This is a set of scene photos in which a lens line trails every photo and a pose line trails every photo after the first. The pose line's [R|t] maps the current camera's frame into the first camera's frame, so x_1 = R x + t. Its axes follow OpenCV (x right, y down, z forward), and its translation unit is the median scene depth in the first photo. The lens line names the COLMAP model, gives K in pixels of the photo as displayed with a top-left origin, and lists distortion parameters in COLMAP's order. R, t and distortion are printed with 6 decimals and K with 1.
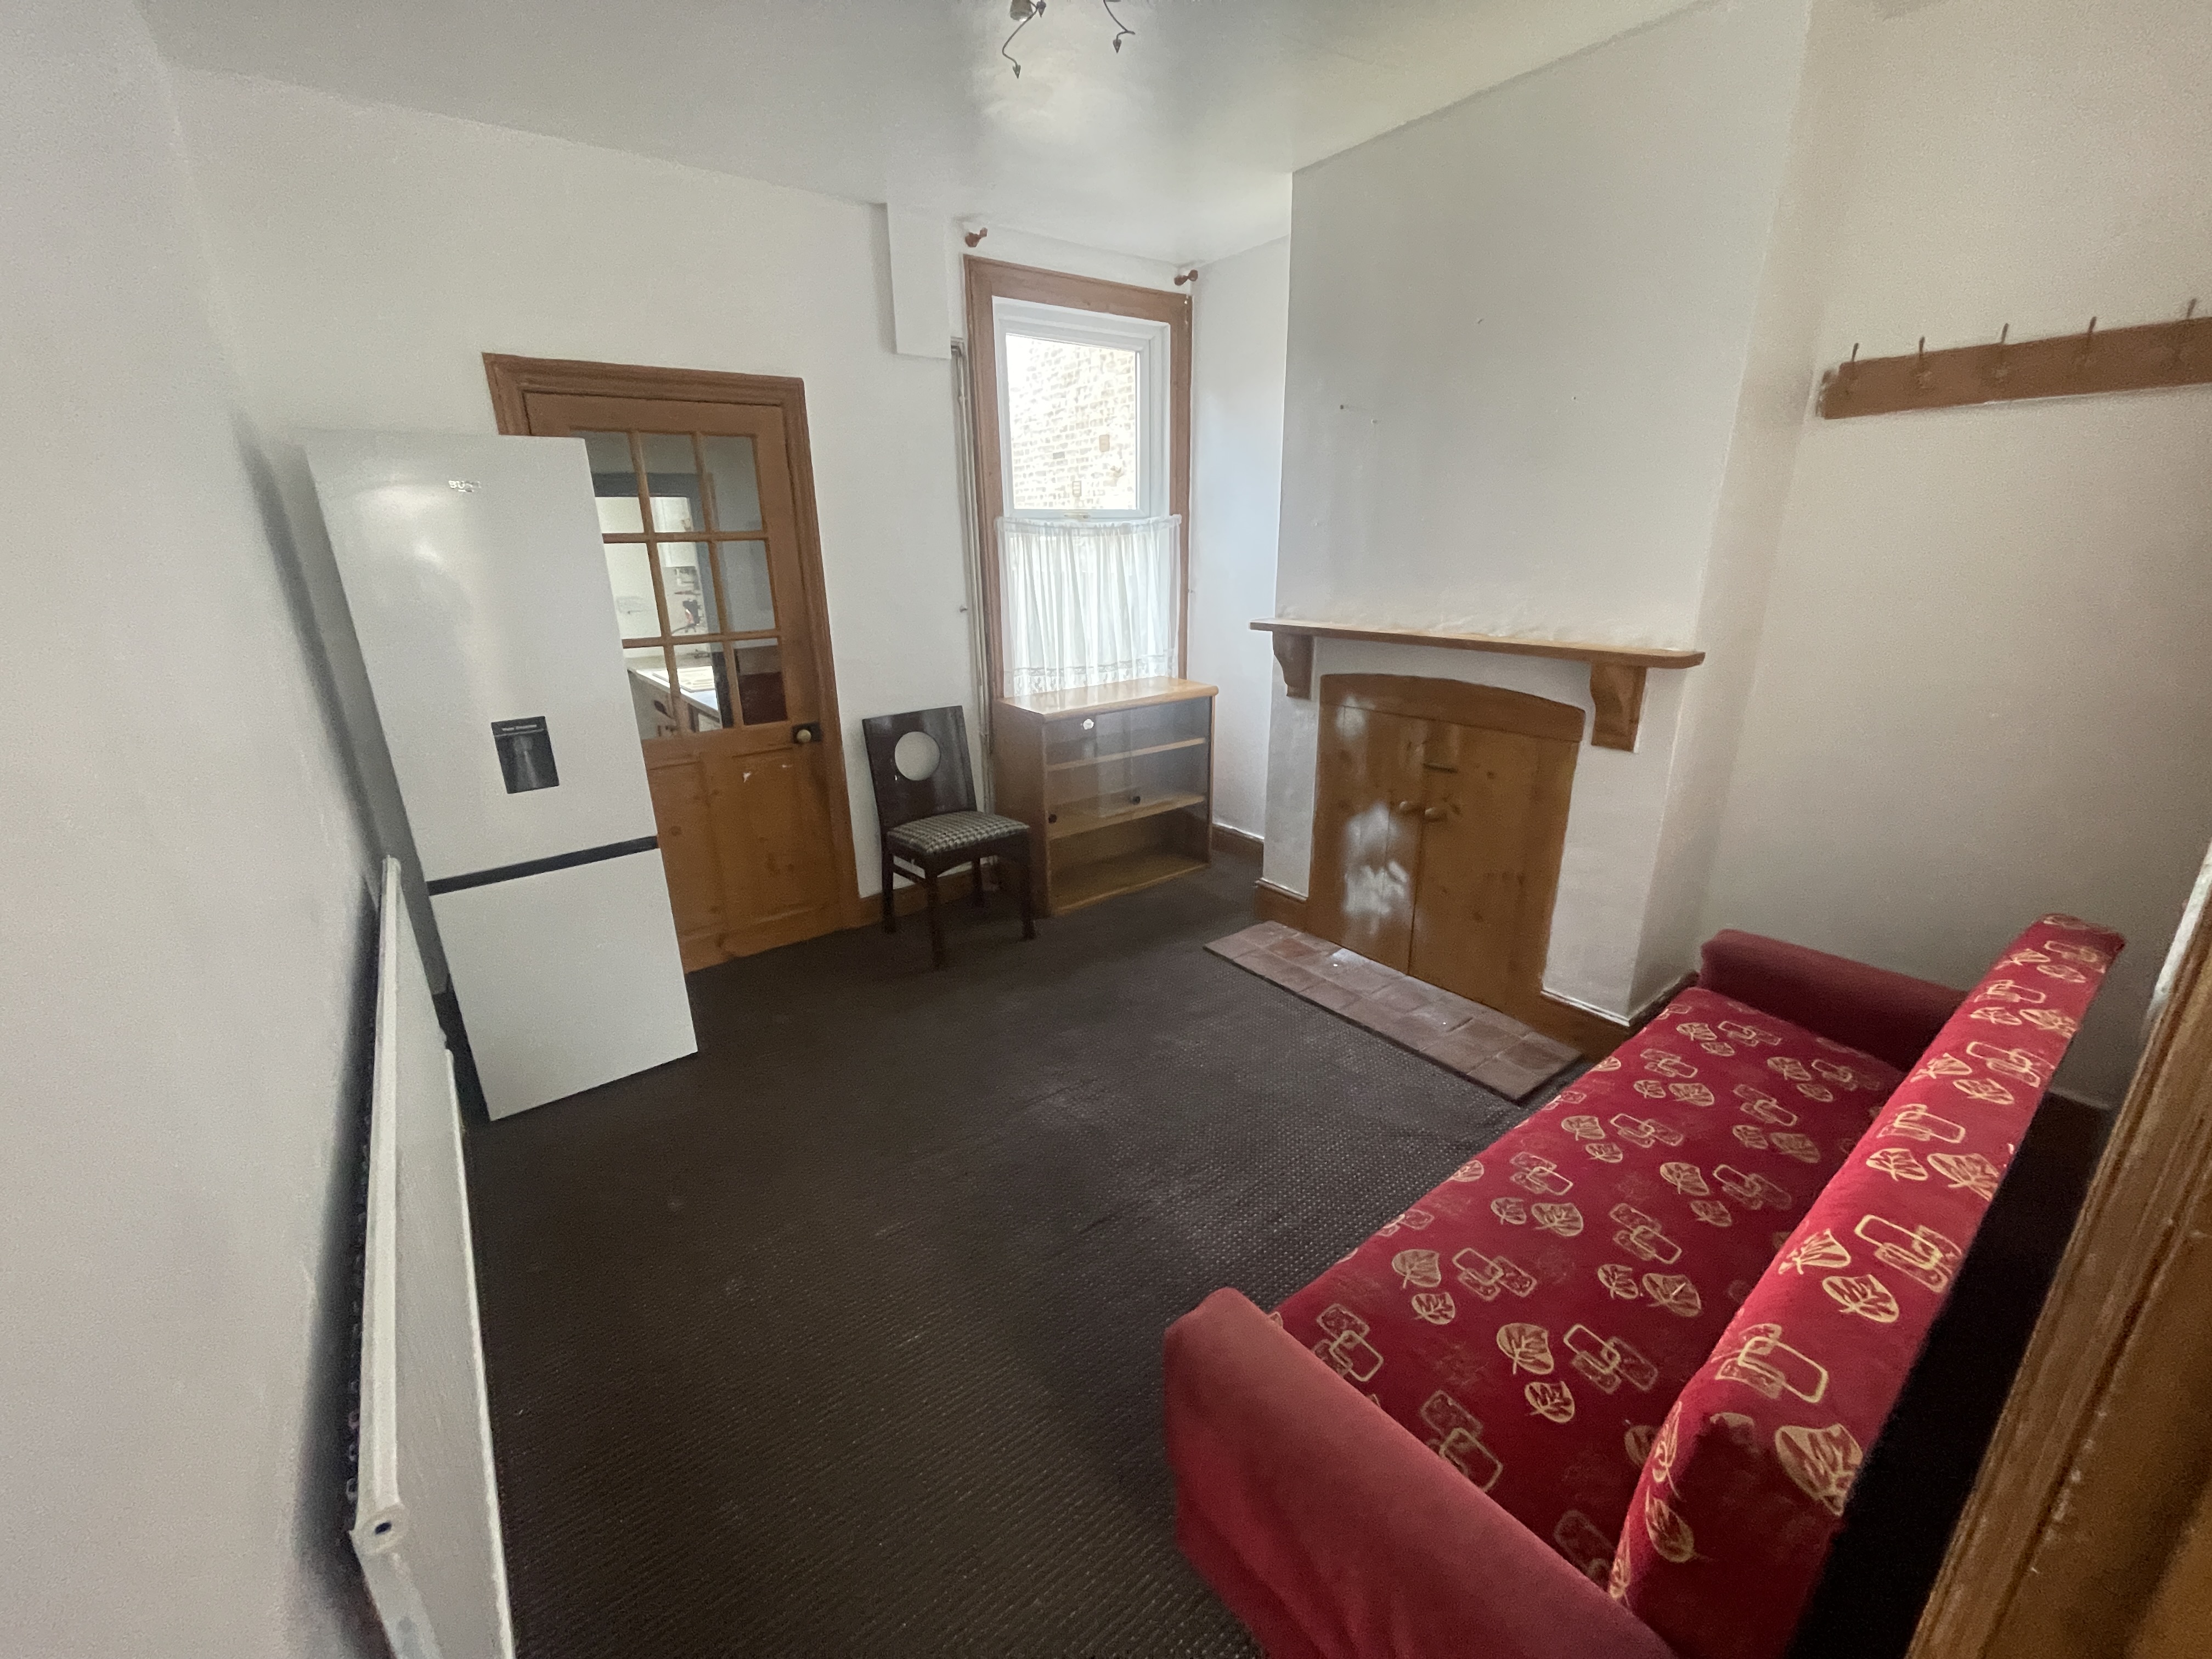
lens RADIAL K [[891.1, 0, 1099.1], [0, 891.1, 822.3], [0, 0, 1]] dist [0.009492, -0.000263]
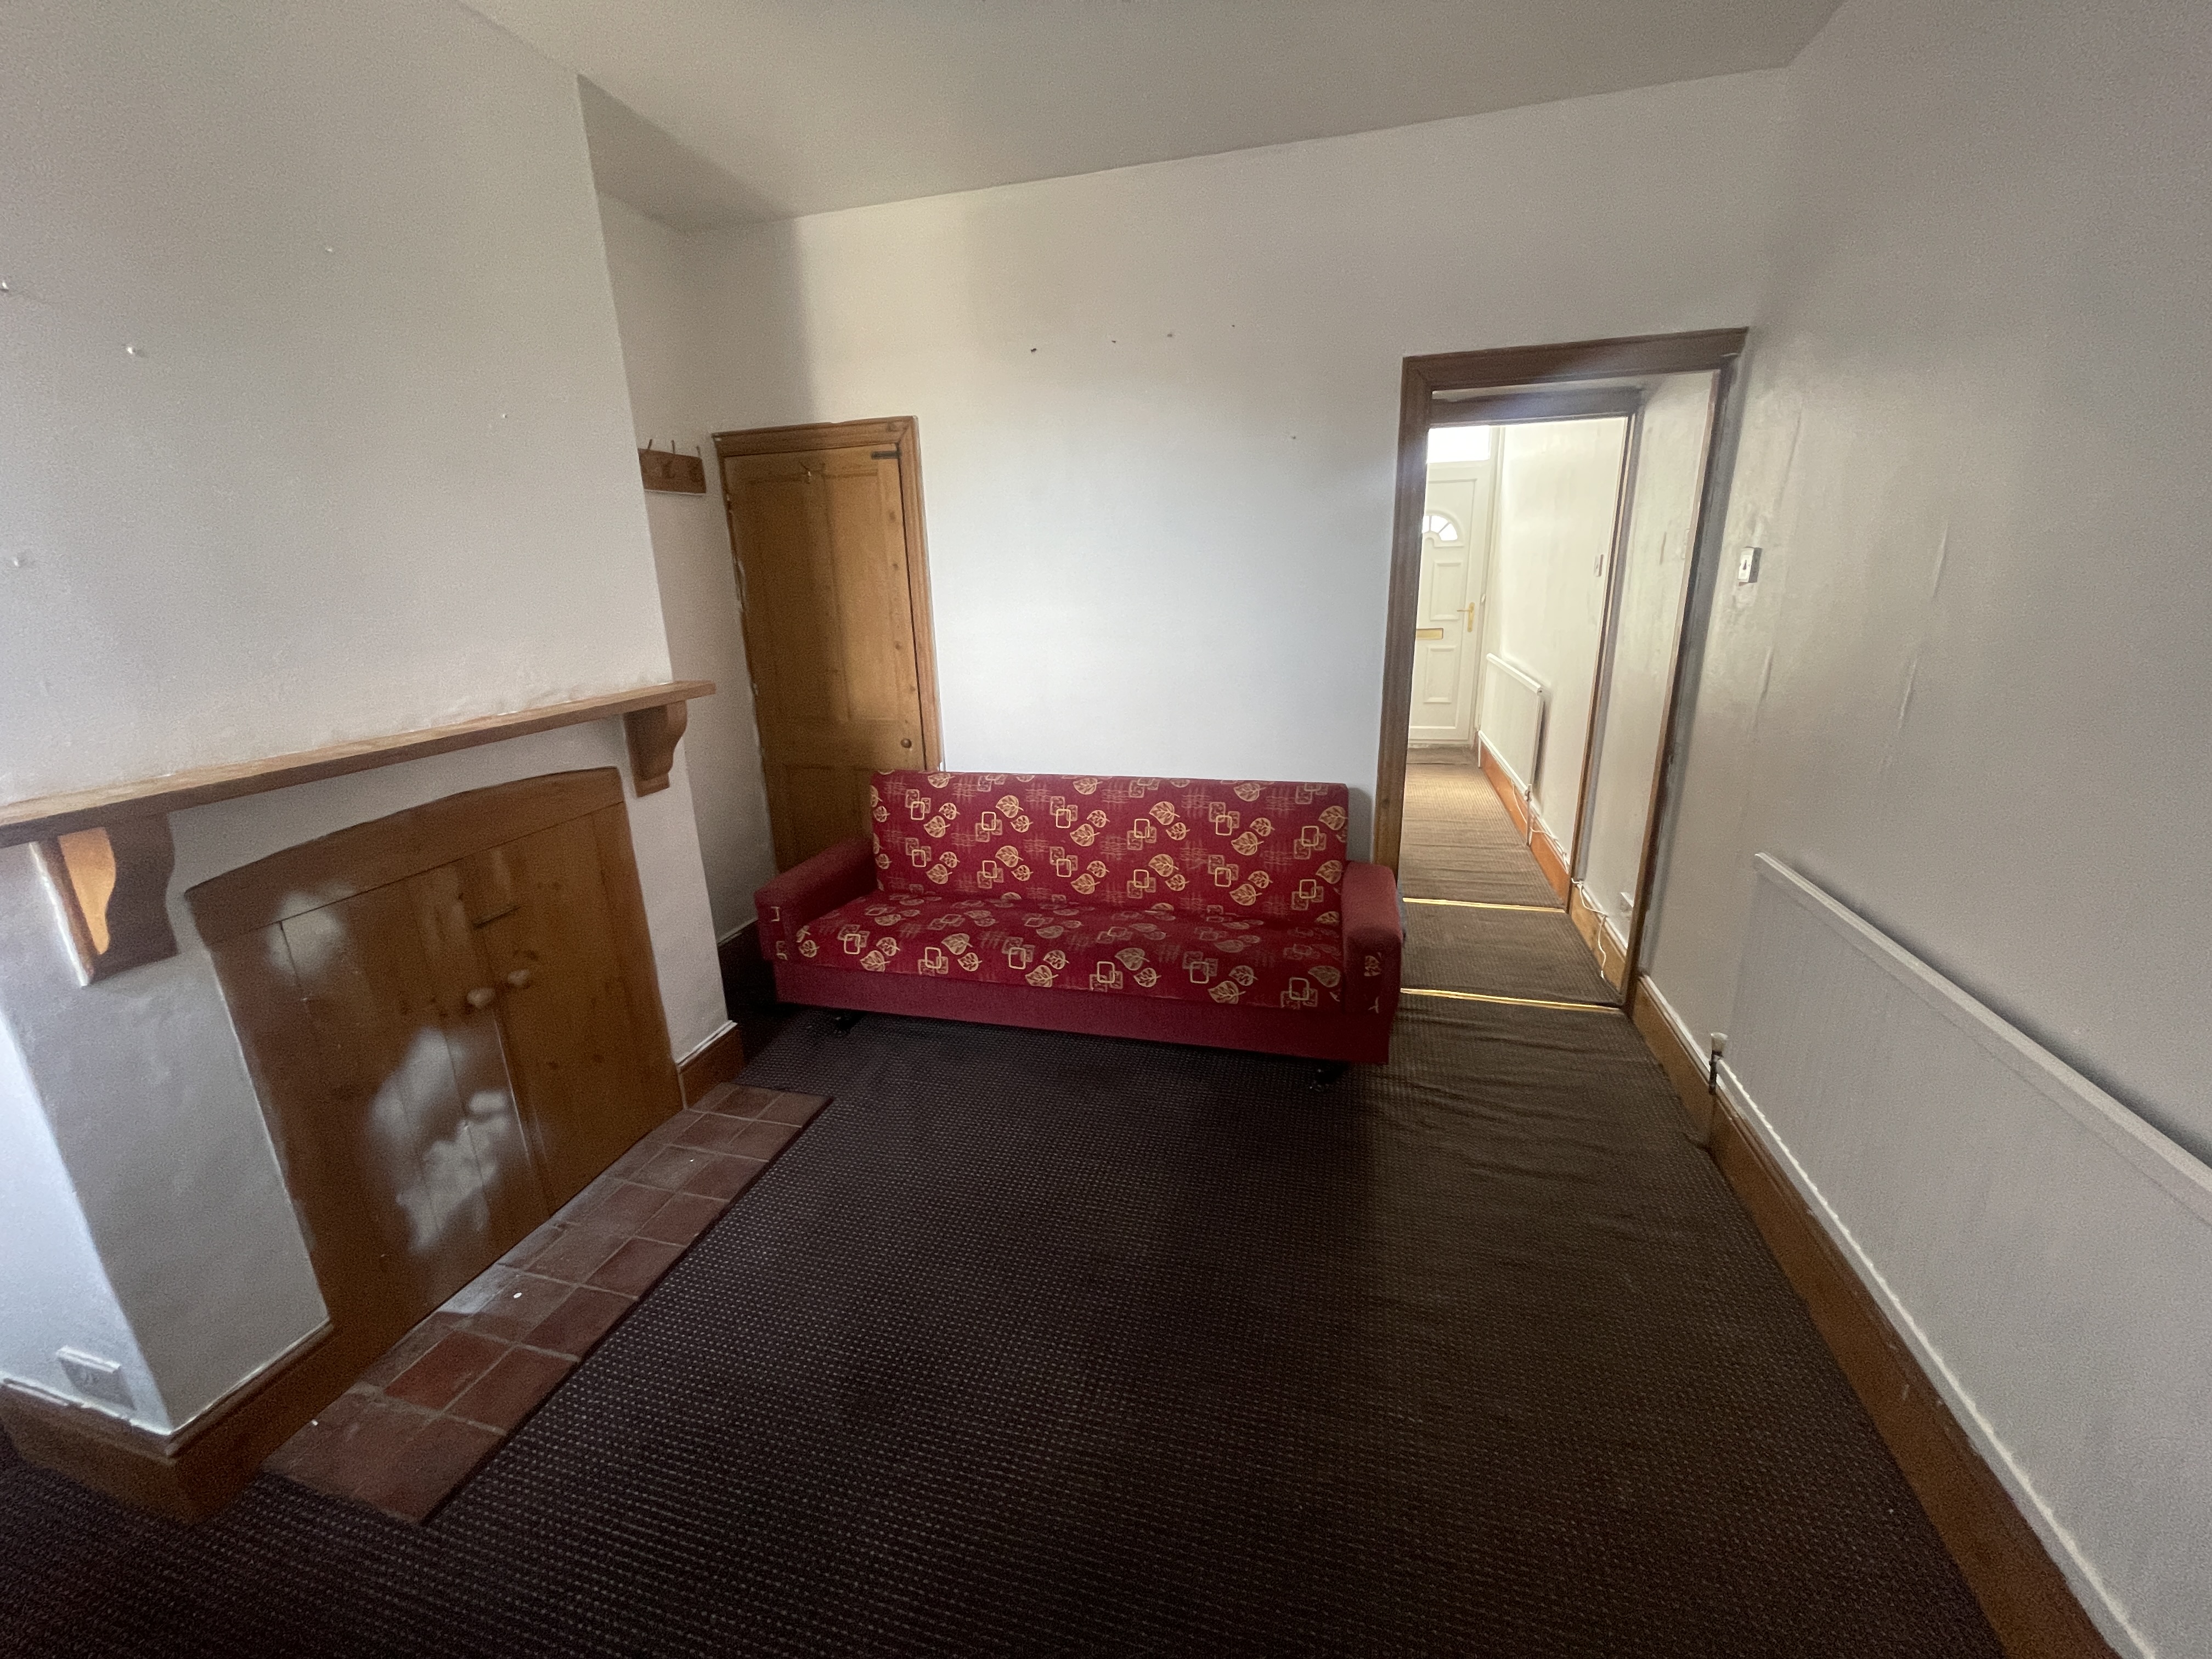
lens RADIAL K [[891.1, 0, 1099.1], [0, 891.1, 822.3], [0, 0, 1]] dist [0.009492, -0.000263]
pose [[-0.604335, -0.186637, 0.774562, -0.383729], [0.285196, 0.857081, 0.429039, -0.263554], [-0.743937, 0.480185, -0.464736, 0.868513]]
